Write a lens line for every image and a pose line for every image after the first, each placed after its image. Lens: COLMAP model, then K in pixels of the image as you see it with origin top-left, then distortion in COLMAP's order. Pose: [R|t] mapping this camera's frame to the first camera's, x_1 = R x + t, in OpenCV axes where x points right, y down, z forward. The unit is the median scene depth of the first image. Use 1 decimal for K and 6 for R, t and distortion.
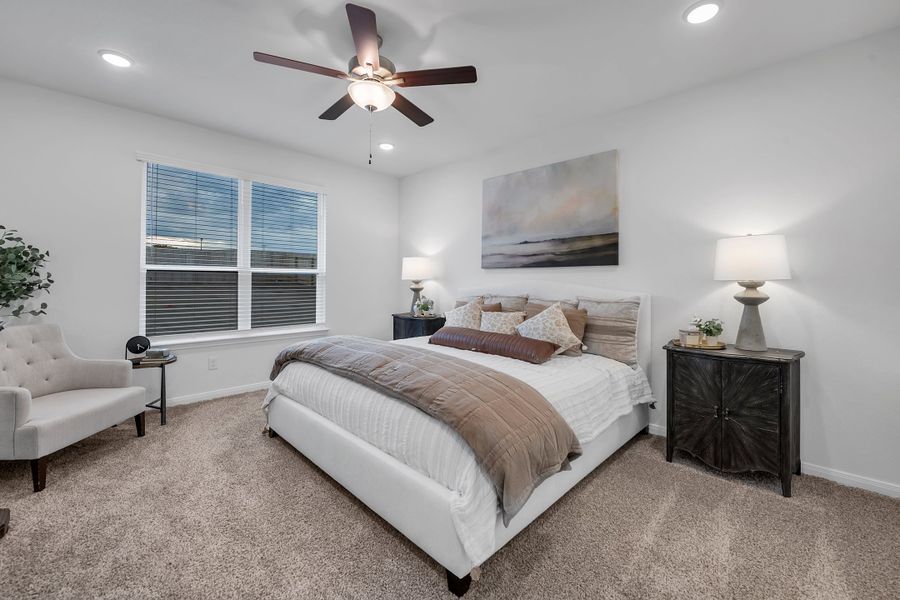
lens RADIAL K [[350.4, 0, 459.4], [0, 350.4, 282.3], [0, 0, 1]] dist [-0.001937, -0.000988]
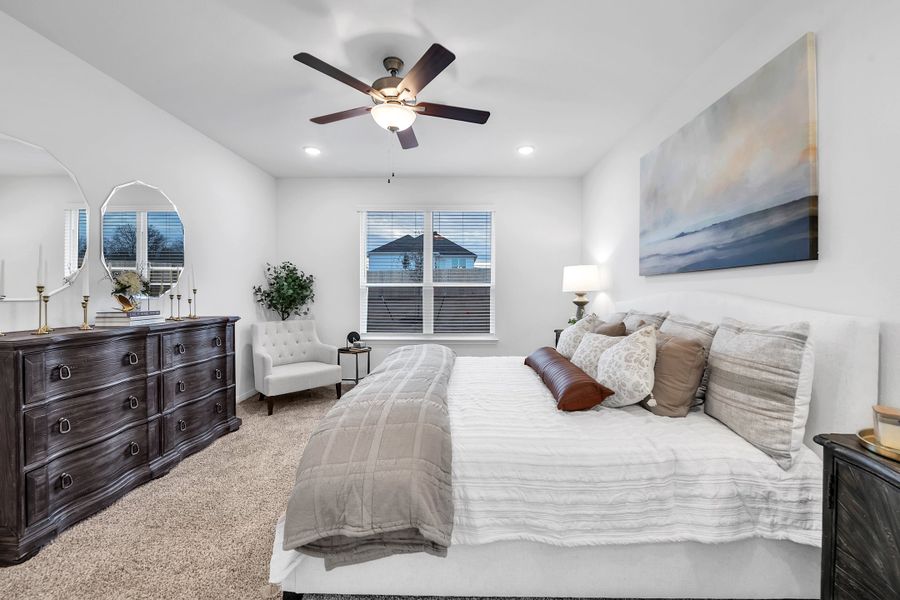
lens RADIAL K [[350.4, 0, 449.1], [0, 350.4, 299.8], [0, 0, 1]] dist [-0.001937, -0.000988]
pose [[0.705766, 0.007593, -0.708405, 0.385730], [0.002316, 0.999912, 0.013025, 0.000771], [0.708442, -0.010834, 0.705686, 0.235964]]
